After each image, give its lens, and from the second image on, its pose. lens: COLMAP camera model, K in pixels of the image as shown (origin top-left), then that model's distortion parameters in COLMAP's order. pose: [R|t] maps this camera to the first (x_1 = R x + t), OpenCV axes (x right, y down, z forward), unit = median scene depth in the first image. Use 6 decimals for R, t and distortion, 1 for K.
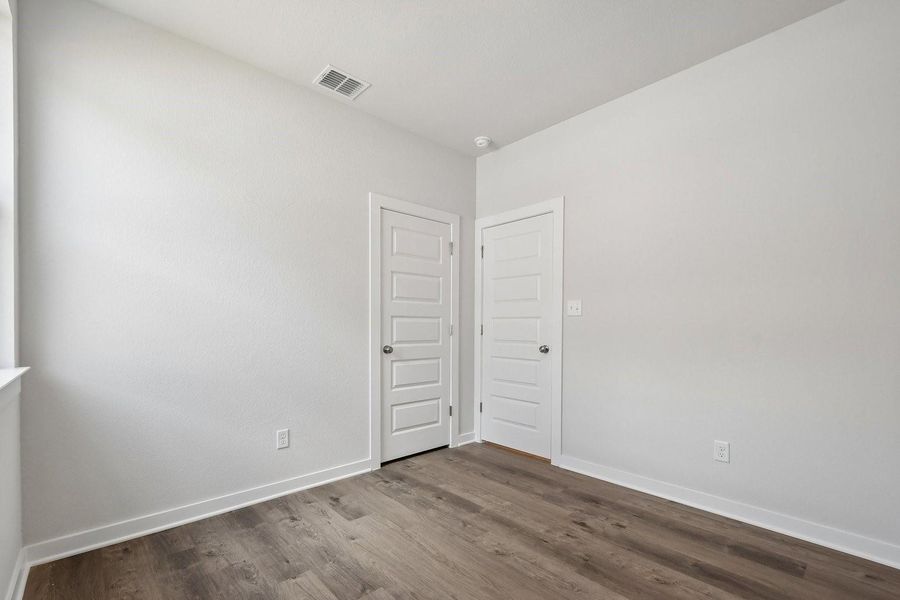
lens RADIAL K [[398.0, 0, 436.4], [0, 398.0, 329.7], [0, 0, 1]] dist [0.006884, -0.001712]
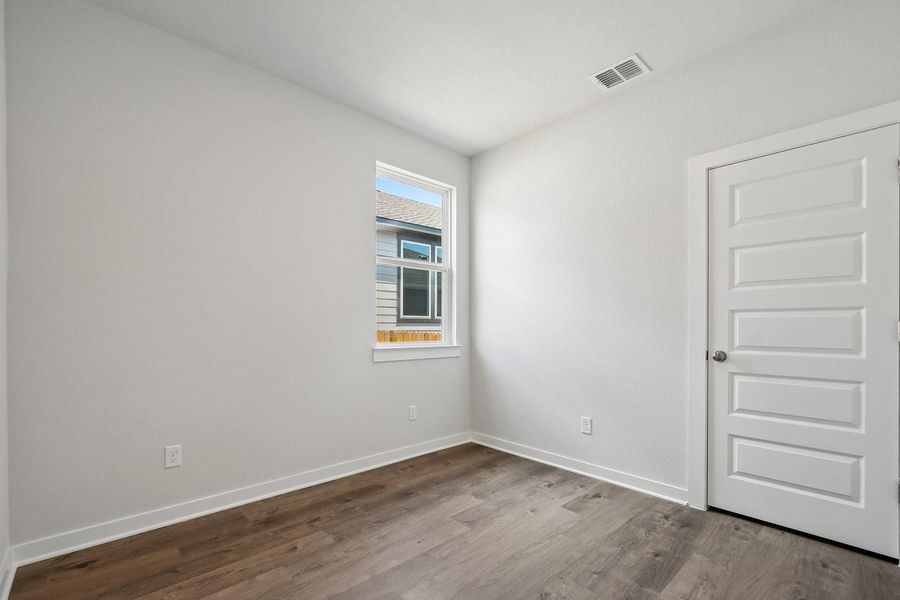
lens RADIAL K [[398.0, 0, 437.5], [0, 398.0, 325.9], [0, 0, 1]] dist [0.006884, -0.001712]
pose [[-0.000752, -0.003064, -0.999995, 0.700707], [-0.007417, 0.999968, -0.003058, -0.000107], [0.999972, 0.007414, -0.000775, 0.544718]]
